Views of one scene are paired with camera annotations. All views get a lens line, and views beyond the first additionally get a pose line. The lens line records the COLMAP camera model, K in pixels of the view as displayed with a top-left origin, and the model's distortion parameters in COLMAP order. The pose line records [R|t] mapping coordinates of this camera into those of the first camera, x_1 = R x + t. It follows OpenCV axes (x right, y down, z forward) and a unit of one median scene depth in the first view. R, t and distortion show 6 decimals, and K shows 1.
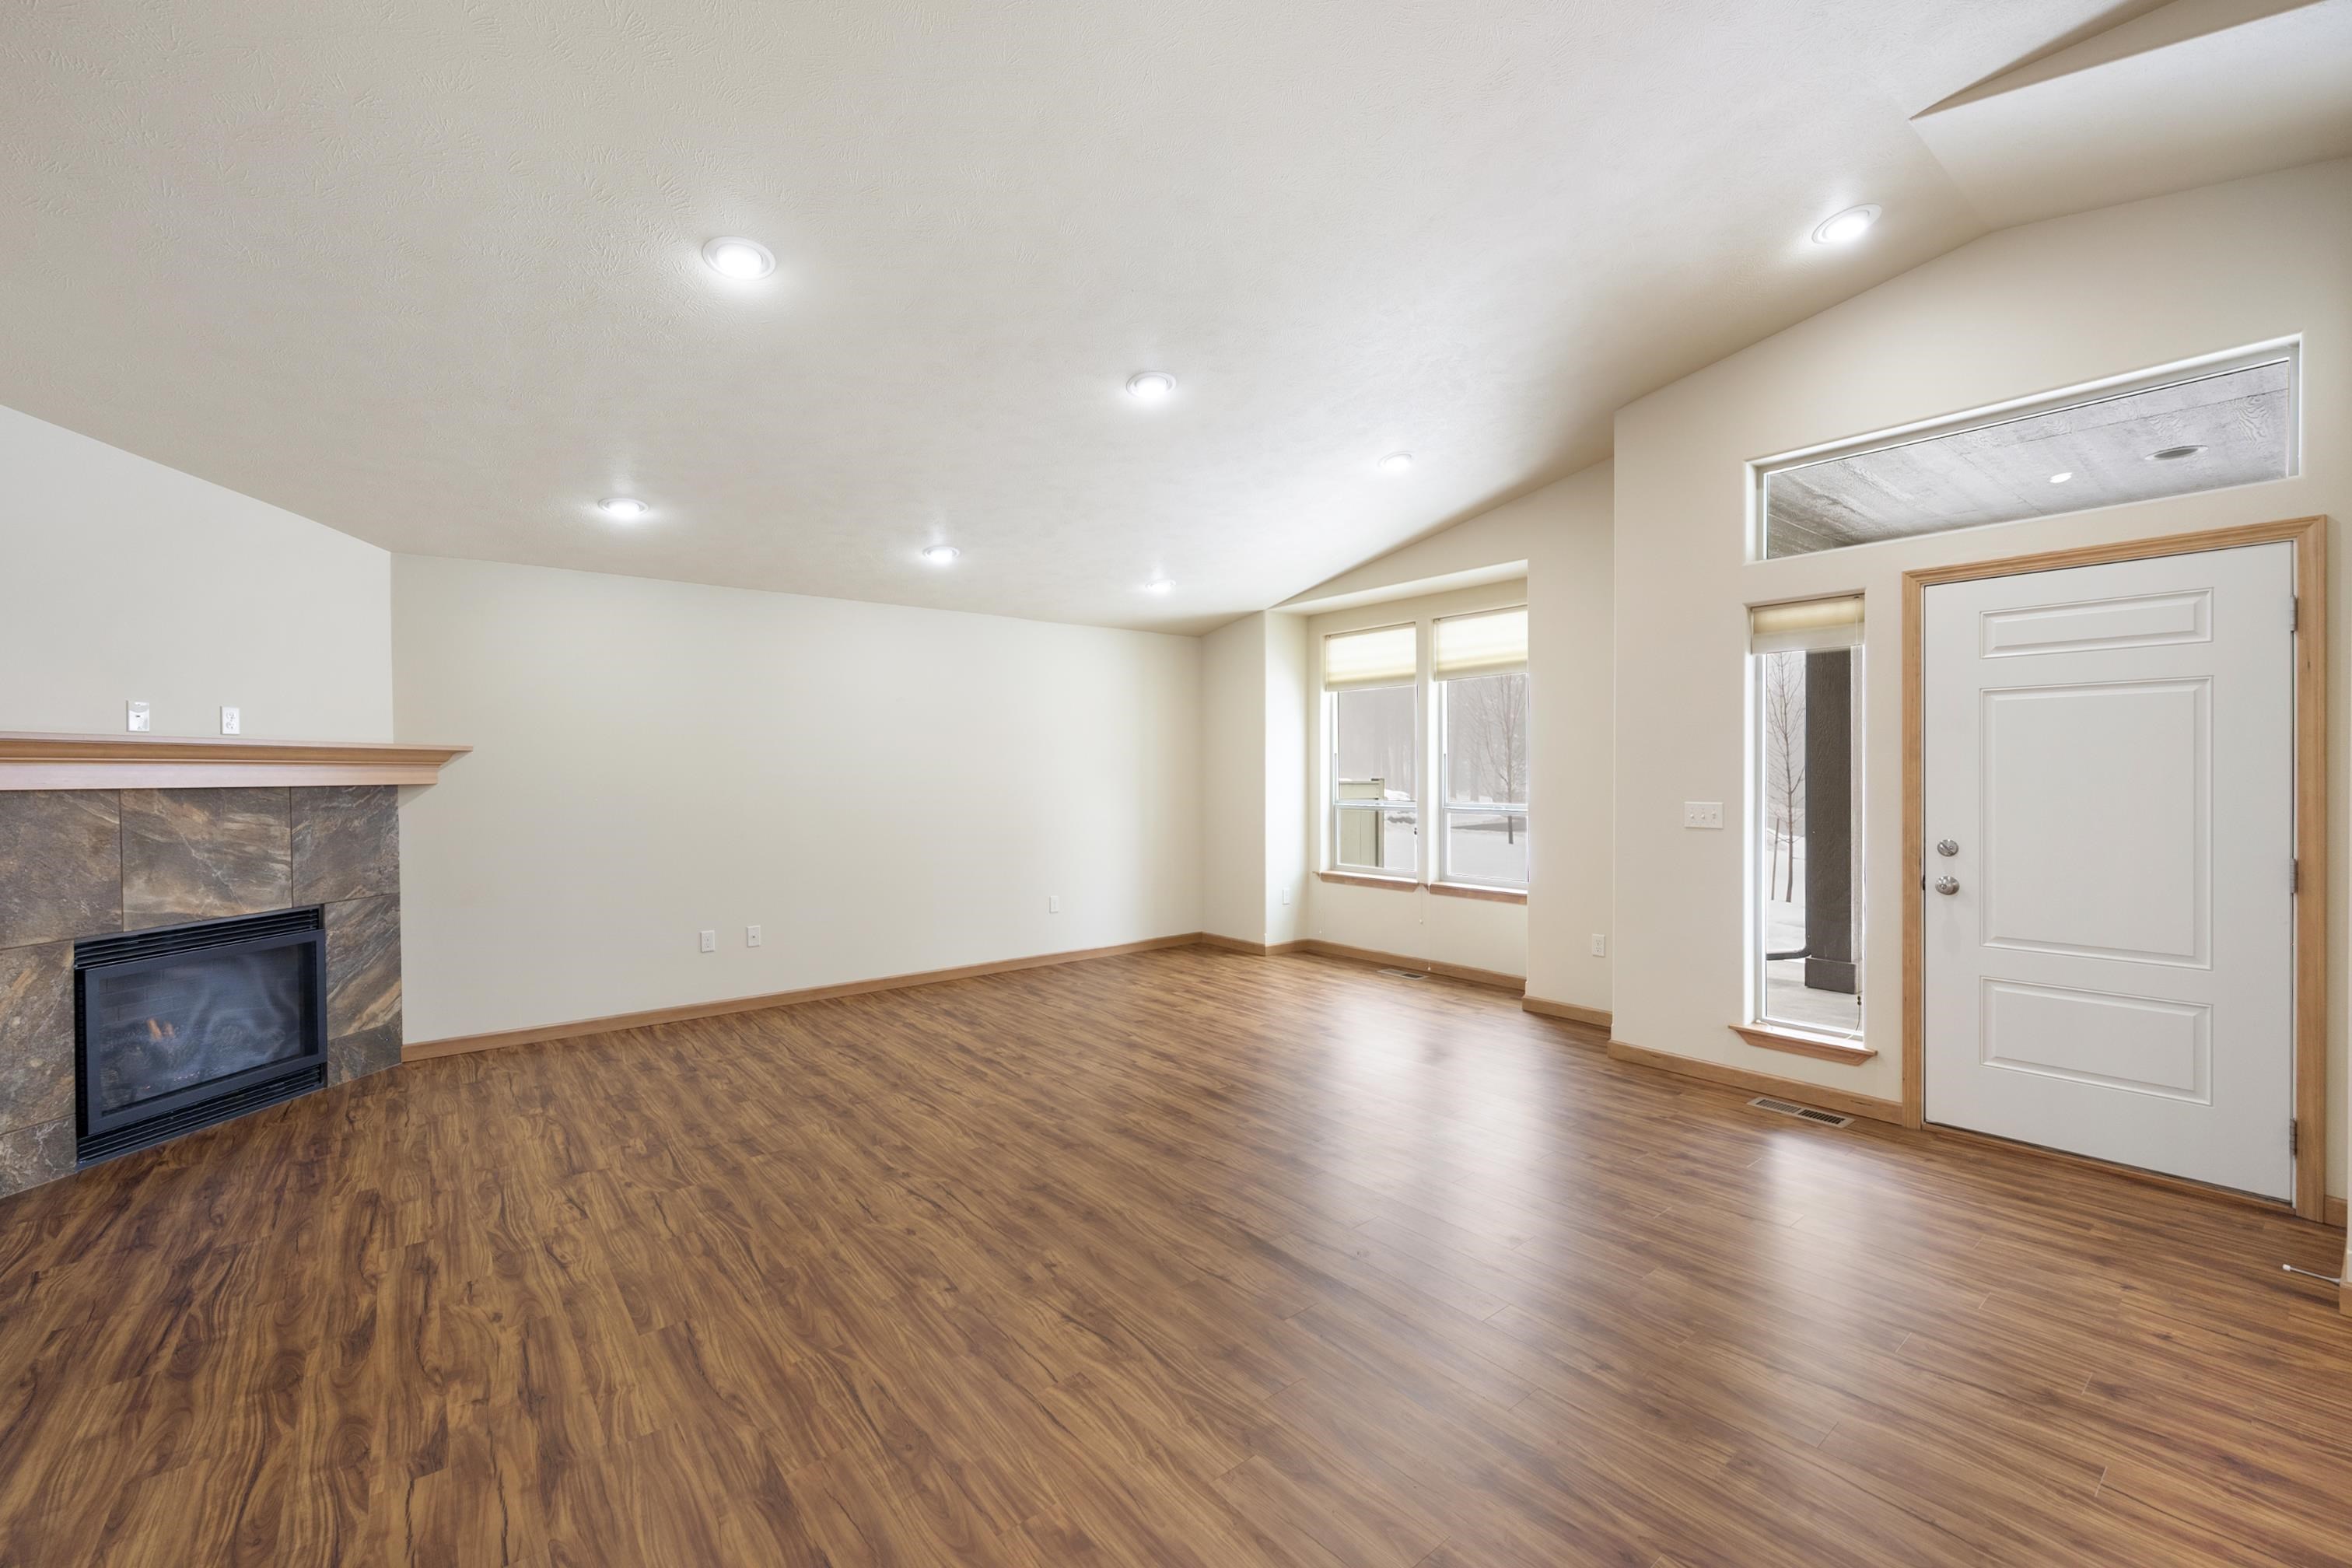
lens RADIAL K [[957.0, 0, 1199.4], [0, 957.0, 779.7], [0, 0, 1]] dist [-0.003877, 0.000990]
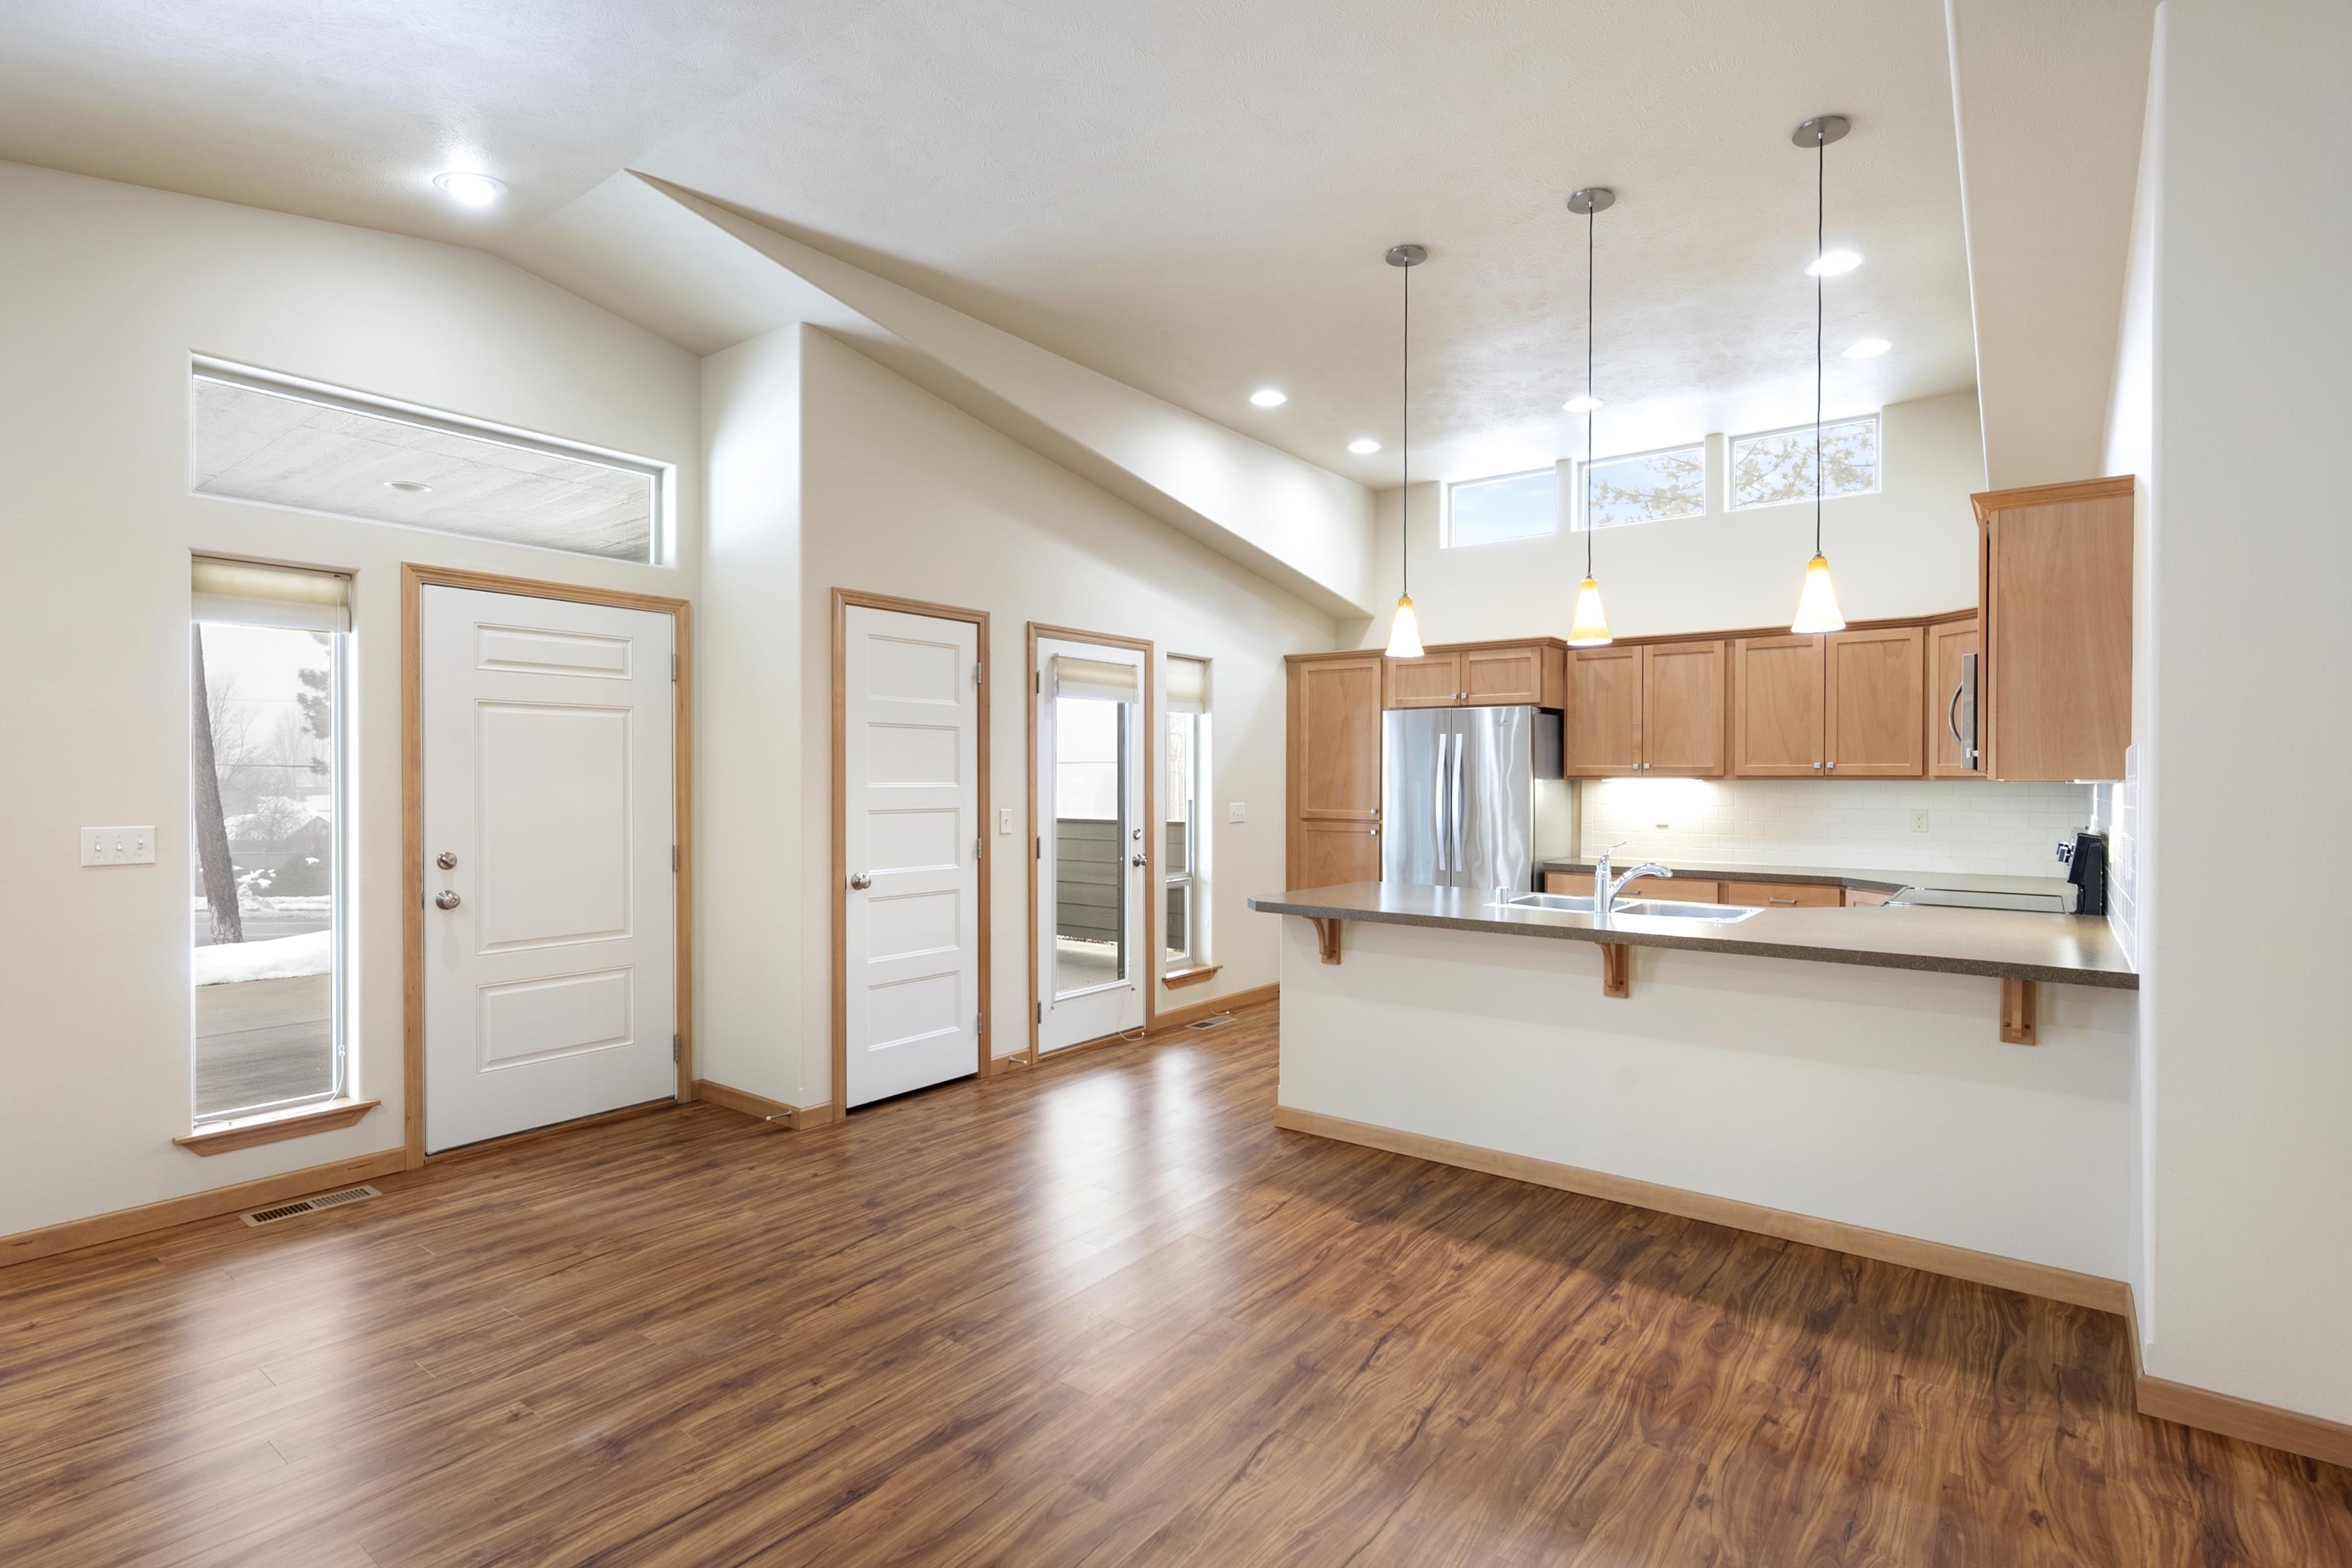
lens RADIAL K [[1111.4, 0, 1167.5], [0, 1111.4, 789.0], [0, 0, 1]] dist [-0.002715, 0.000776]
pose [[-0.211609, -0.003841, 0.977347, -0.437029], [0.009388, 0.999938, 0.005962, -0.000767], [-0.977309, 0.010437, -0.211560, 0.496434]]
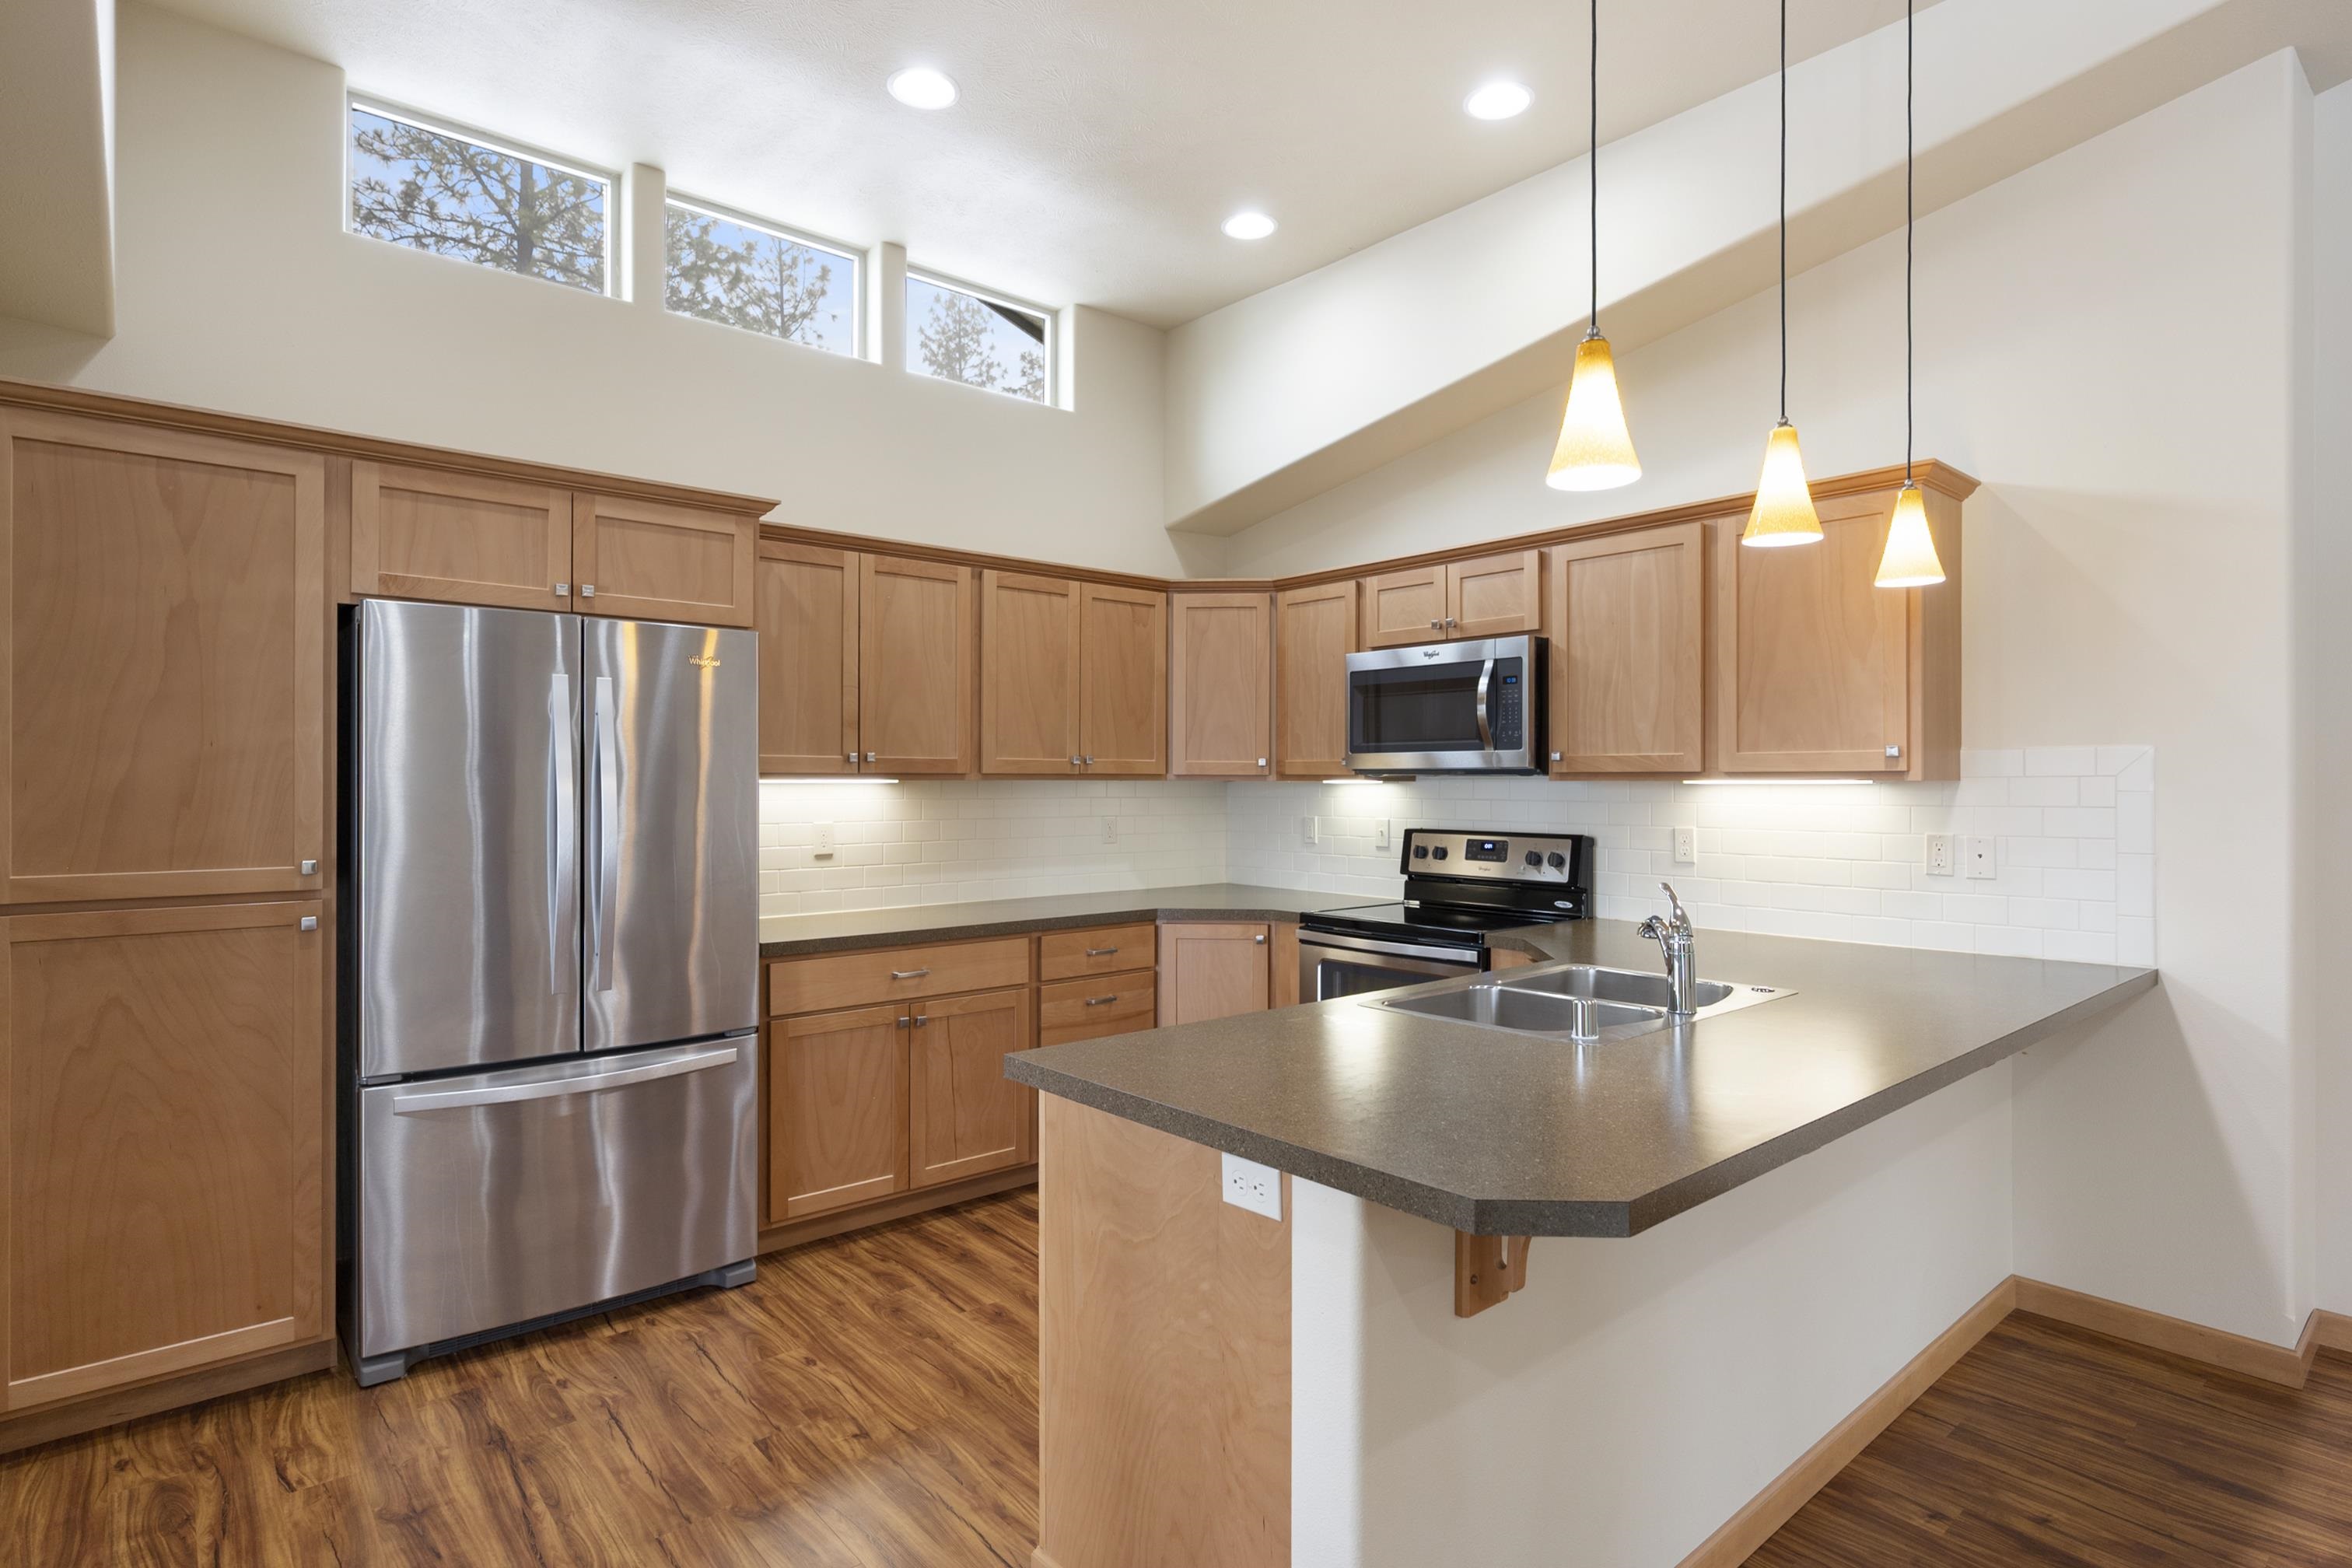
lens RADIAL K [[1218.1, 0, 1165.8], [0, 1218.1, 775.2], [0, 0, 1]] dist [-0.003055, 0.001964]
pose [[-0.999706, 0.004585, -0.023811, 0.701028], [0.004401, 0.999960, 0.007787, -0.008790], [0.023846, 0.007680, -0.999686, 0.526359]]
